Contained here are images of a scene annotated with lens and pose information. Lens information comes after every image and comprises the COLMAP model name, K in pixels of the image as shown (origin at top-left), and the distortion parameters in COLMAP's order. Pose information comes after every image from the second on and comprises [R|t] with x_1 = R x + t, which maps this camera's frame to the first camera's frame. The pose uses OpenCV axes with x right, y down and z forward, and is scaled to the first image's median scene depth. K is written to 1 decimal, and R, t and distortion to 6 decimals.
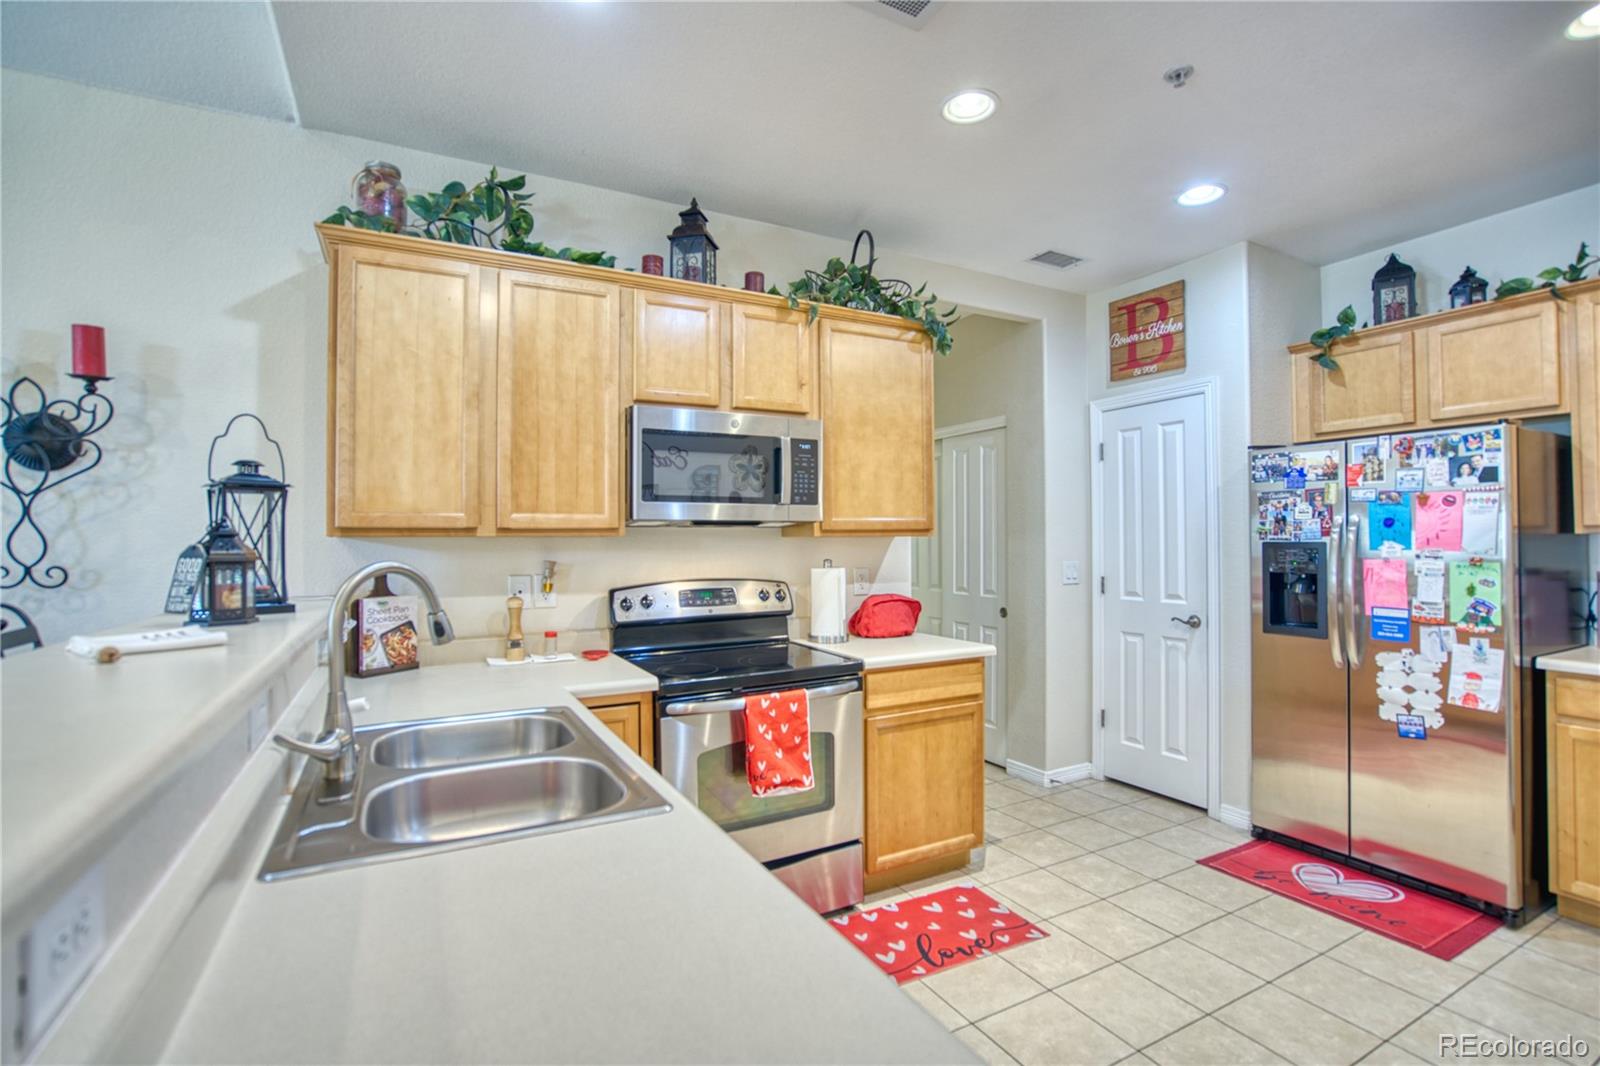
lens RADIAL K [[738.0, 0, 801.1], [0, 738.0, 530.5], [0, 0, 1]] dist [-0.046403, 0.016292]
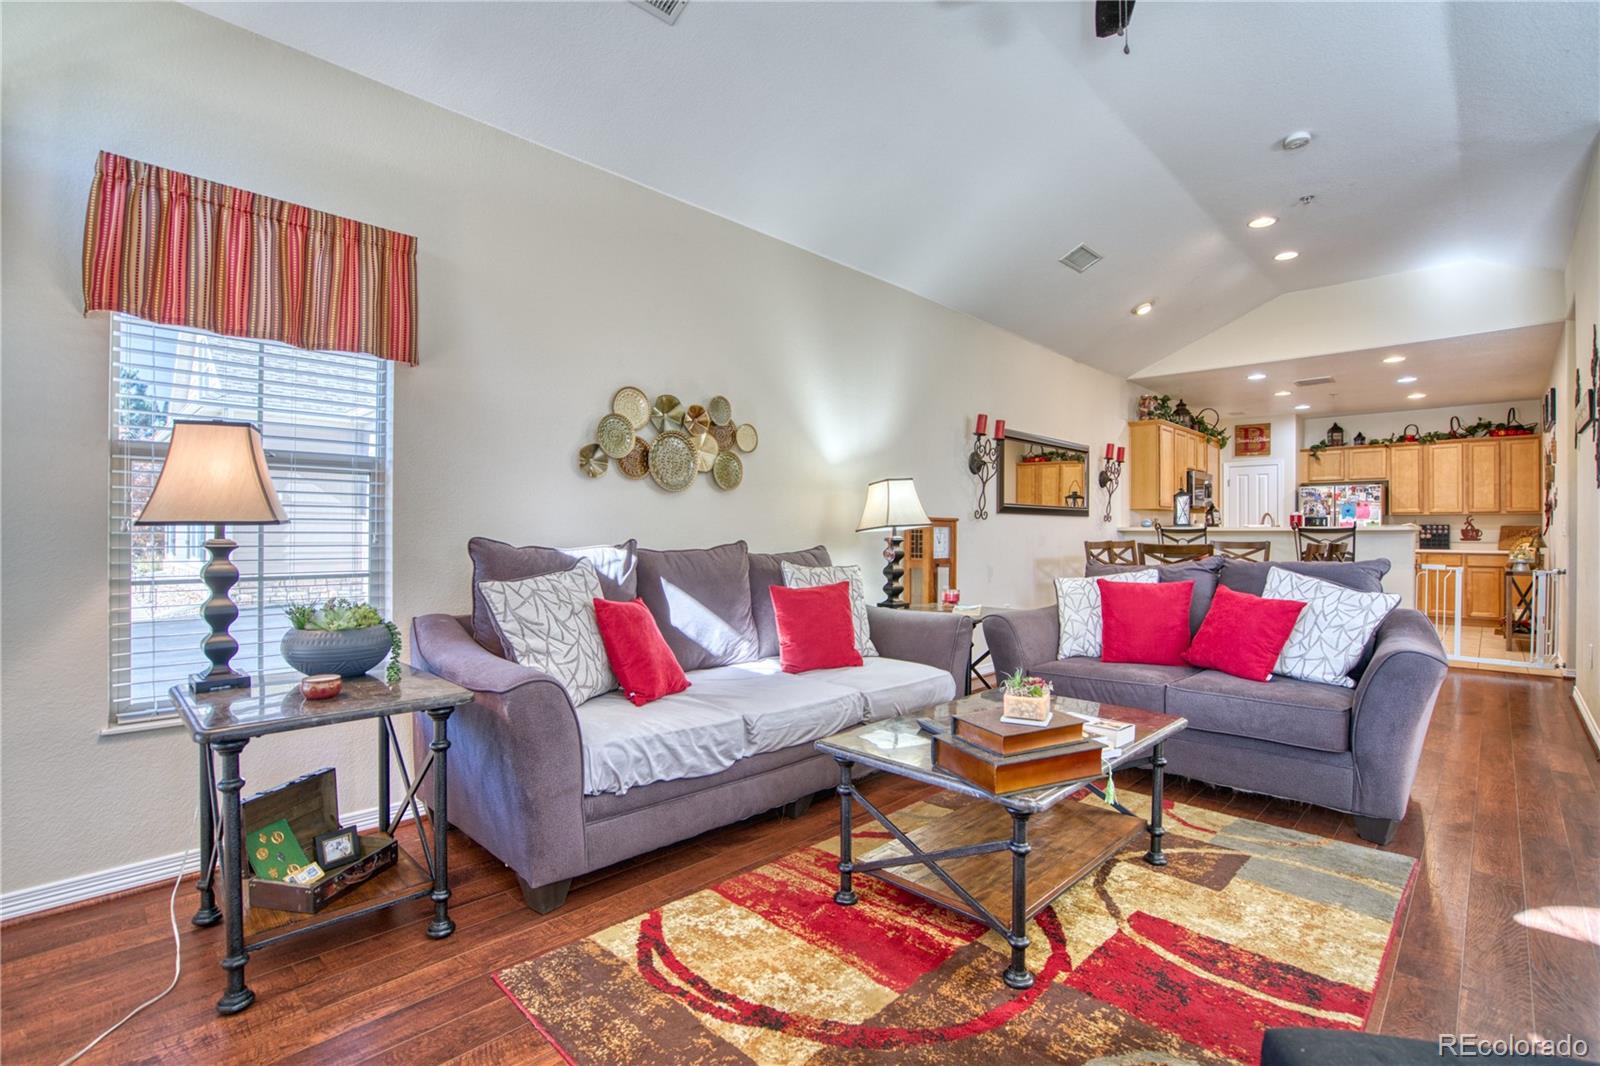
lens RADIAL K [[738.0, 0, 798.1], [0, 738.0, 531.3], [0, 0, 1]] dist [-0.046403, 0.016292]
pose [[0.953317, 0.008111, 0.301862, -2.679885], [-0.012105, 0.999862, 0.011362, 0.077464], [-0.301729, -0.014486, 0.953284, -1.459978]]
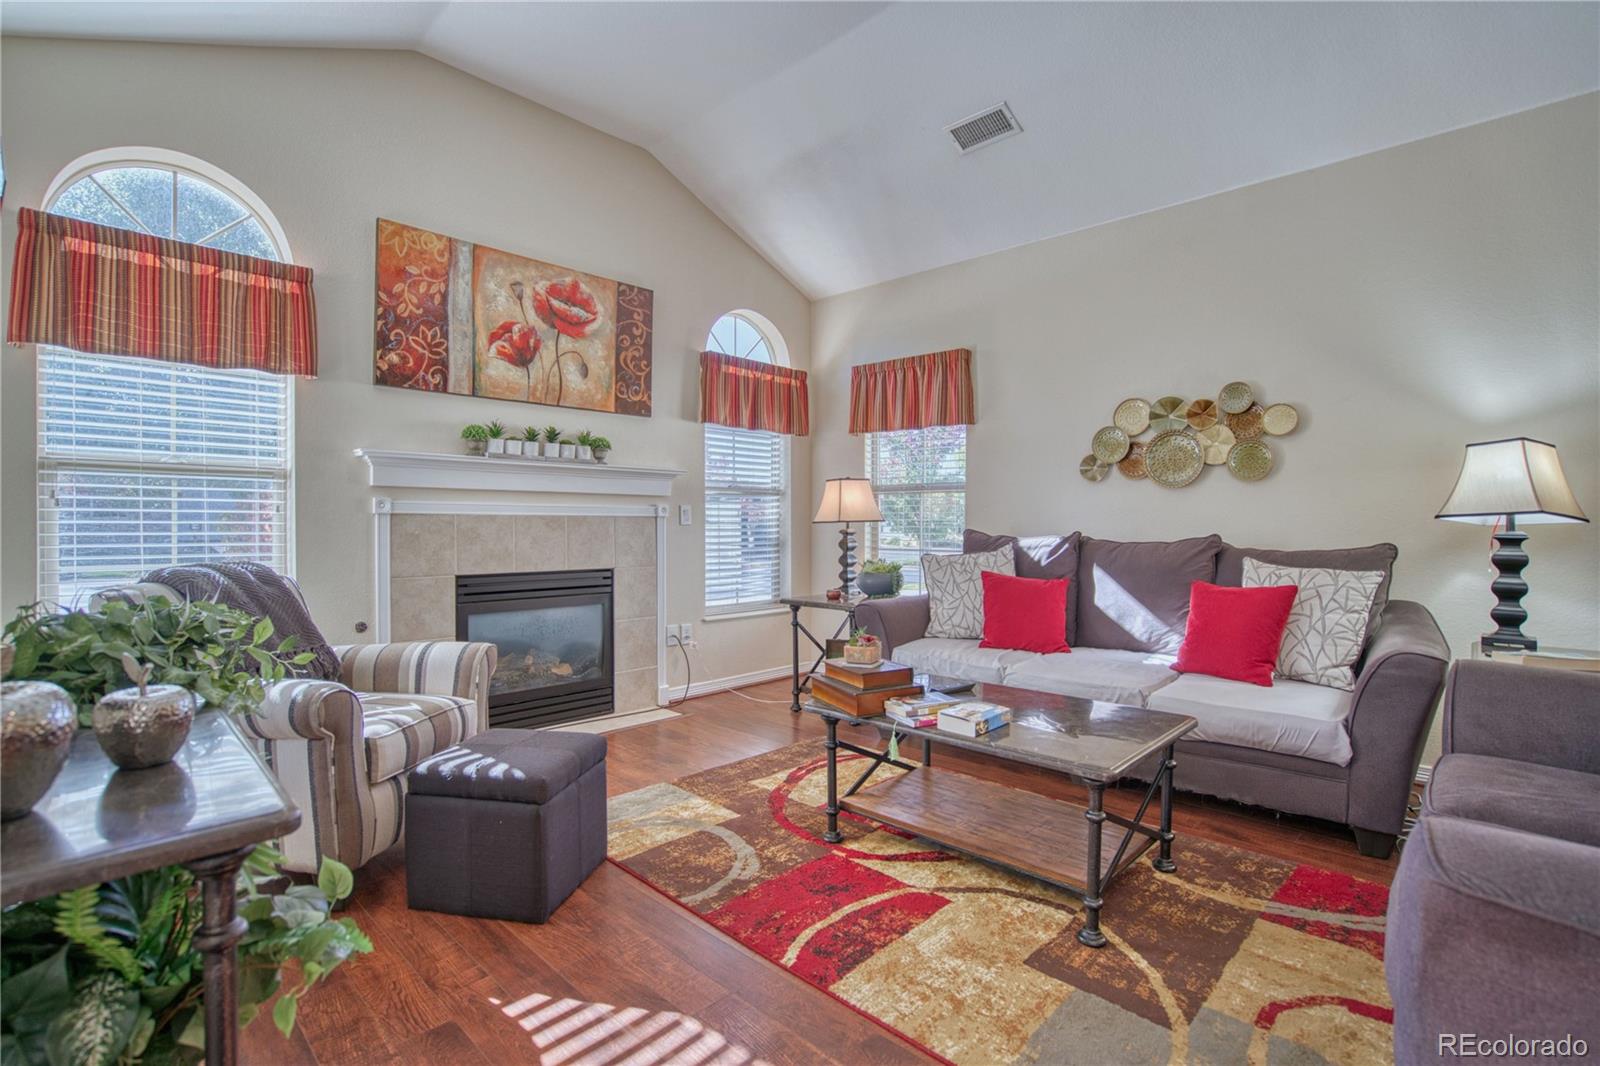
lens RADIAL K [[738.0, 0, 794.4], [0, 738.0, 524.9], [0, 0, 1]] dist [-0.046403, 0.016292]
pose [[0.305382, 0.003909, -0.952222, -1.436091], [0.012456, 0.999890, 0.008100, 0.075824], [0.952148, -0.014334, 0.305300, -1.236398]]
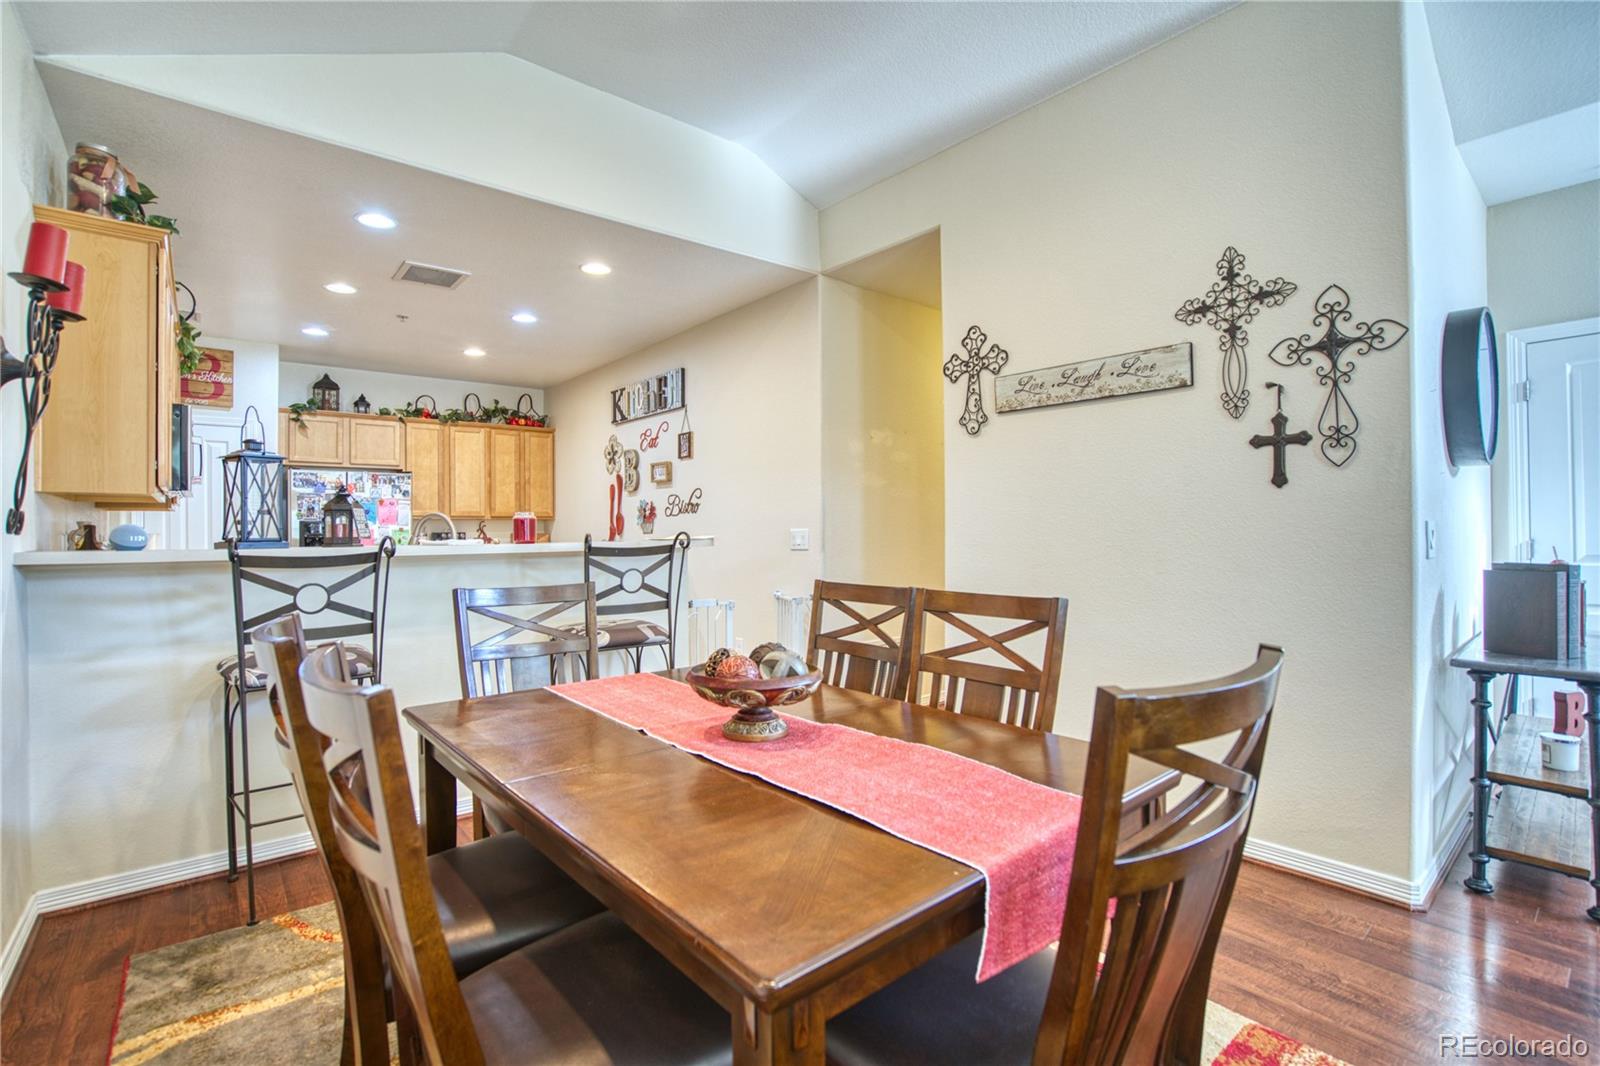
lens RADIAL K [[738.0, 0, 790.9], [0, 738.0, 527.9], [0, 0, 1]] dist [-0.046403, 0.016292]
pose [[-0.194585, 0.010356, 0.980831, -1.587881], [-0.004241, 0.999926, -0.011399, 0.056642], [-0.980877, -0.006378, -0.194526, 0.175163]]
